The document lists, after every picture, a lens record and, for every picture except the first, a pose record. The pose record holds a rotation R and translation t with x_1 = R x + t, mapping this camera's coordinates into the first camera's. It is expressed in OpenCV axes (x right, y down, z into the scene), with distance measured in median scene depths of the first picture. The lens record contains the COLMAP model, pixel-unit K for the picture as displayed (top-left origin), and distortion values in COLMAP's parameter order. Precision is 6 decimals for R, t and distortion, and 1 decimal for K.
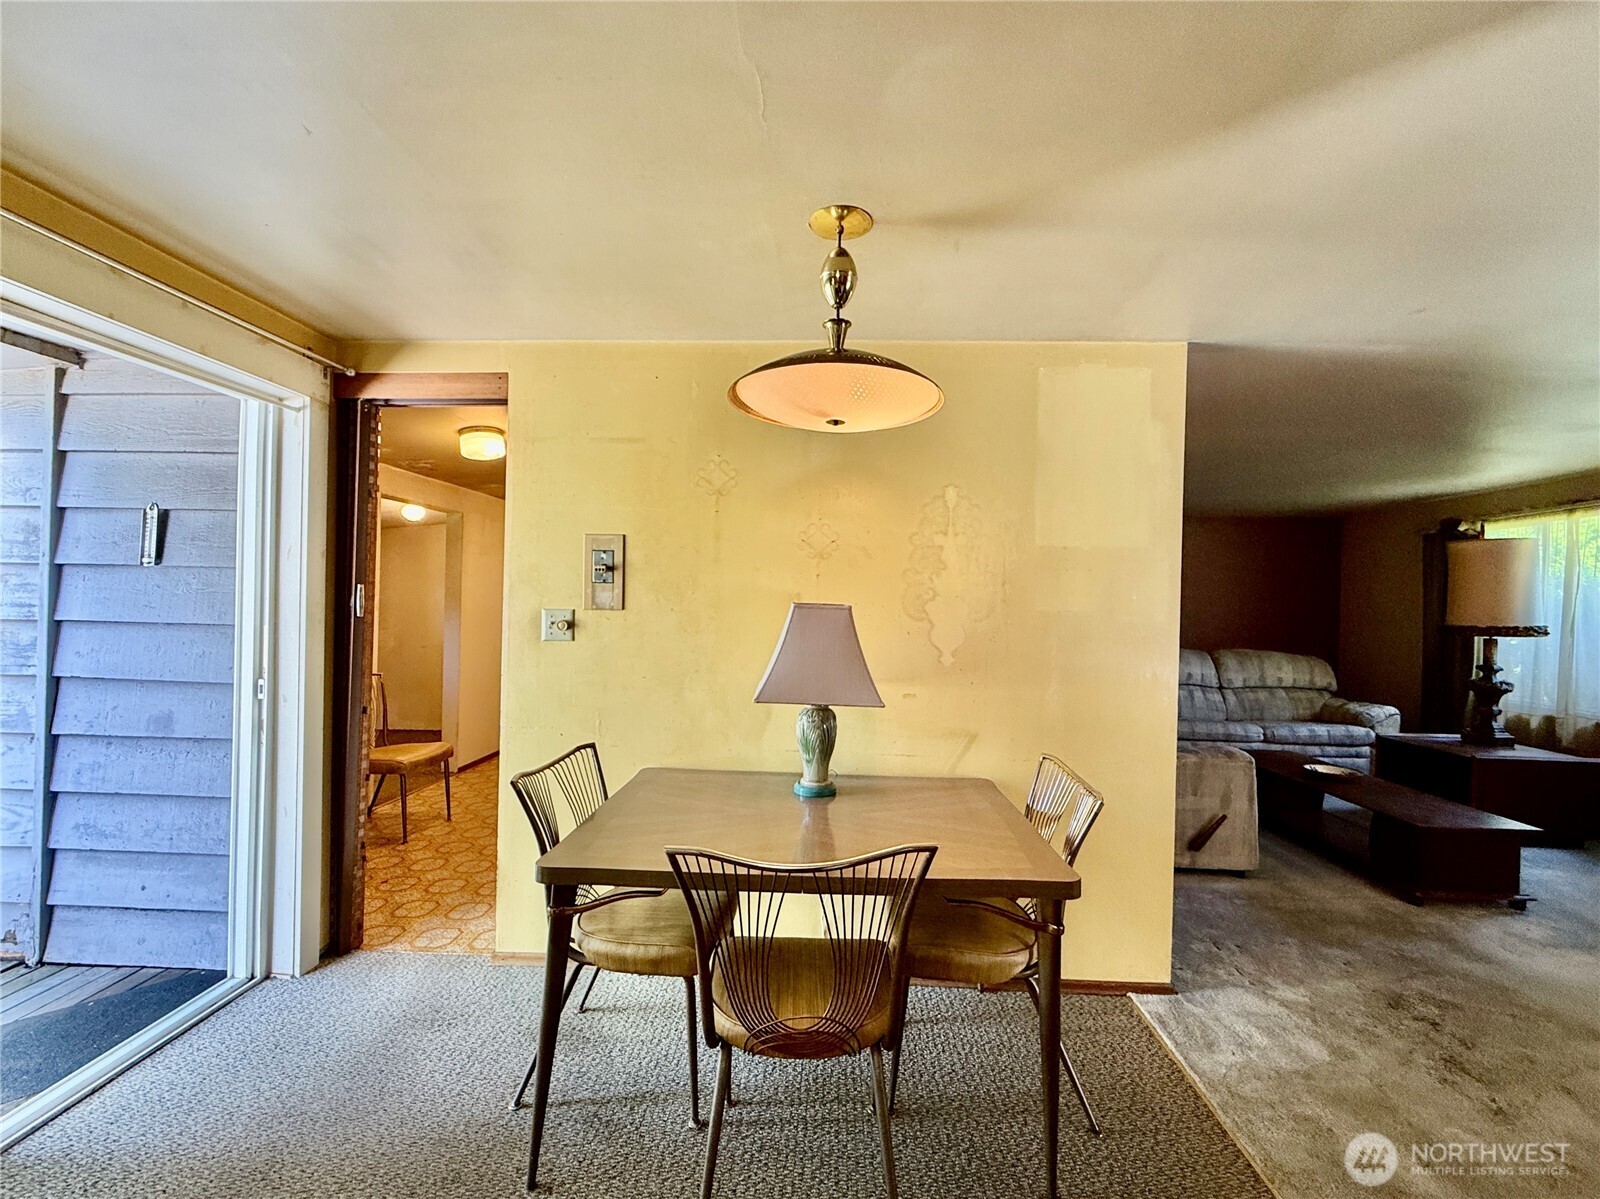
lens RADIAL K [[676.9, 0, 800.0], [0, 676.9, 599.5], [0, 0, 1]] dist [-0.000367, -0.000114]
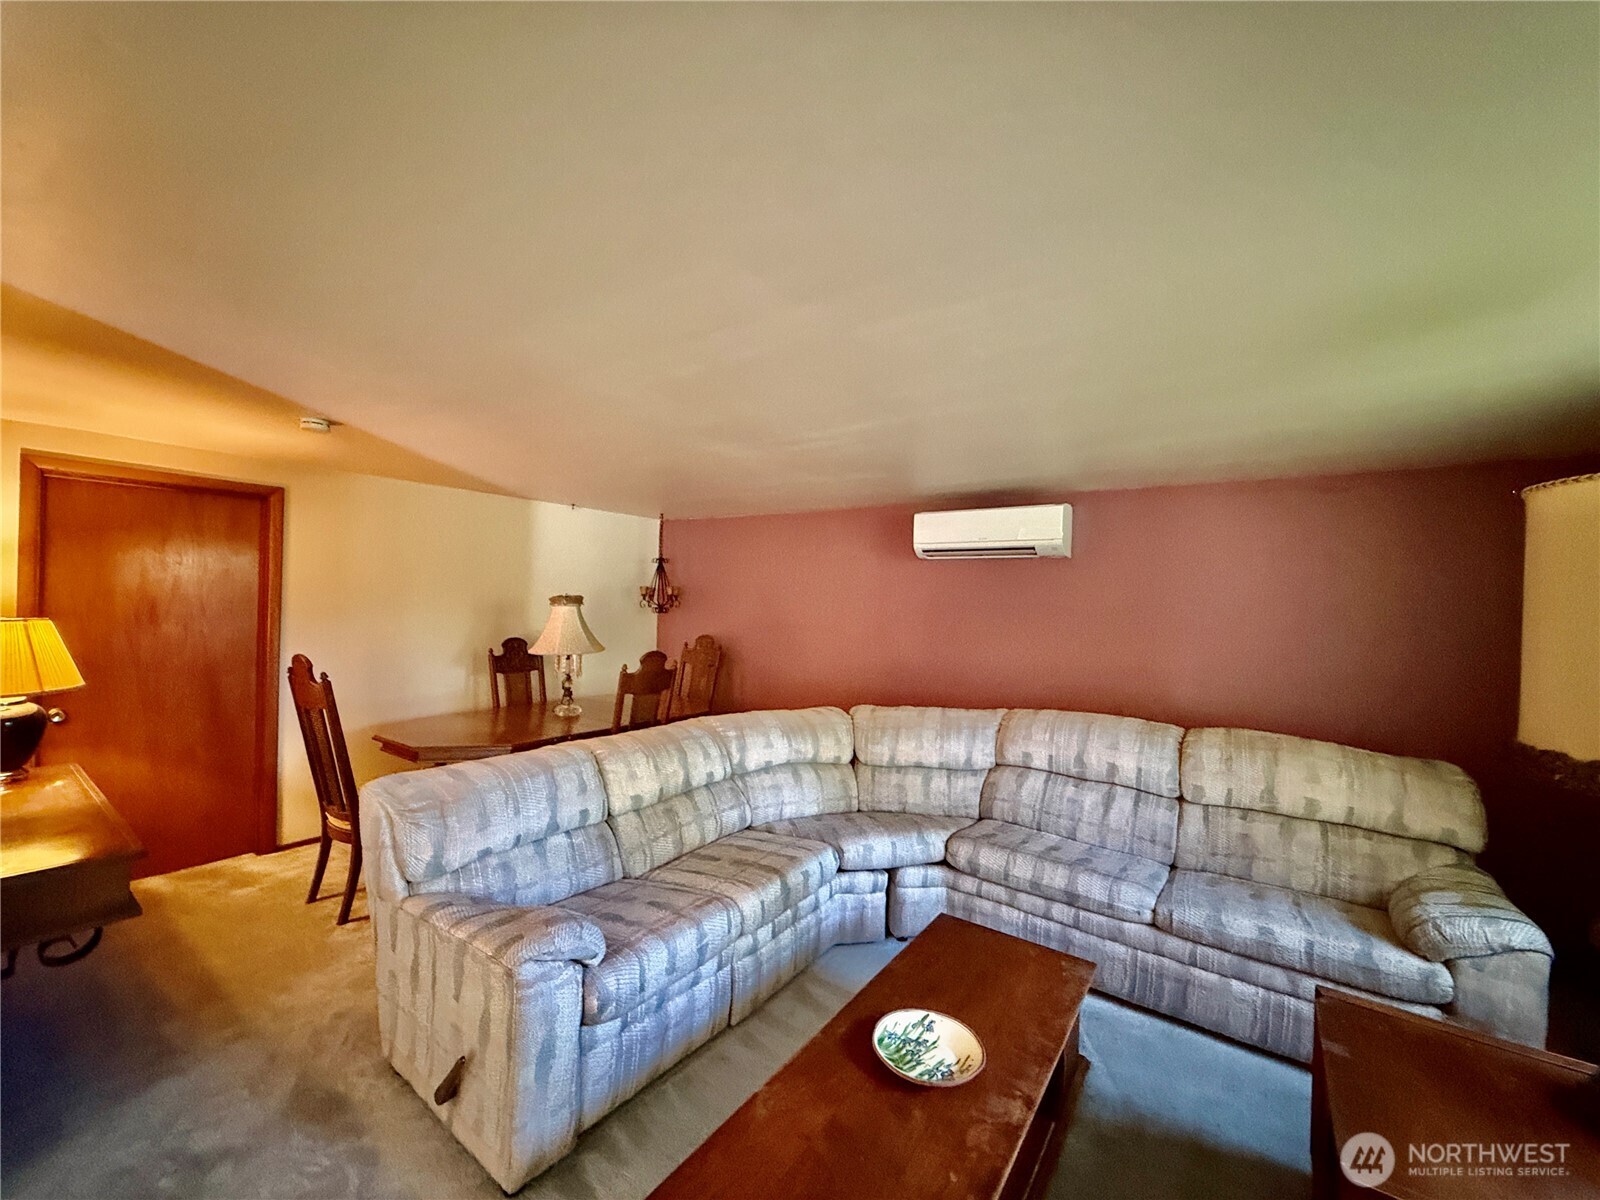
lens RADIAL K [[636.4, 0, 800.0], [0, 636.4, 600.0], [0, 0, 1]] dist [0.000212, 0.000050]
pose [[0.840120, 0.000743, -0.542400, 0.654001], [-0.006508, 0.999941, -0.008709, -0.020411], [0.542361, 0.010847, 0.840075, 0.423001]]
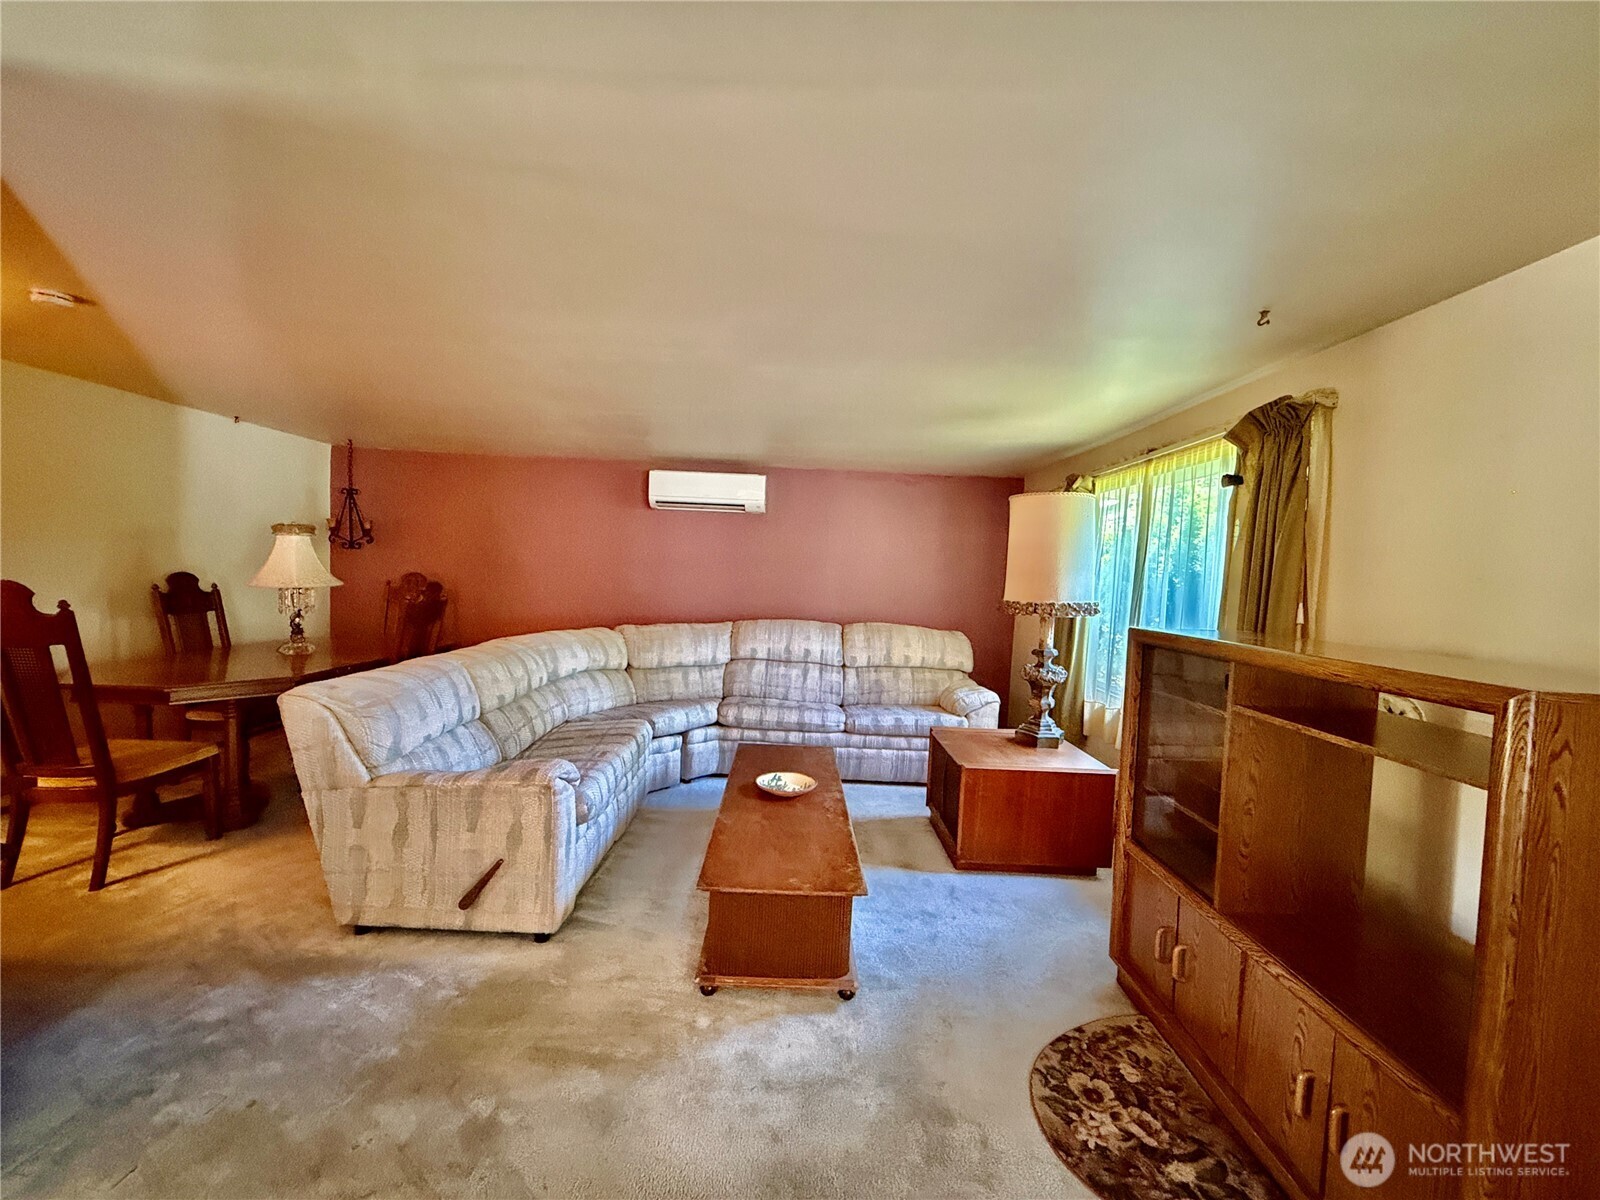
lens RADIAL K [[636.4, 0, 800.0], [0, 636.4, 600.0], [0, 0, 1]] dist [0.000212, 0.000050]
pose [[0.998170, 0.018053, 0.057719, 0.526340], [-0.021217, 0.998278, 0.054685, 0.001337], [-0.056632, -0.055810, 0.996834, 0.193323]]
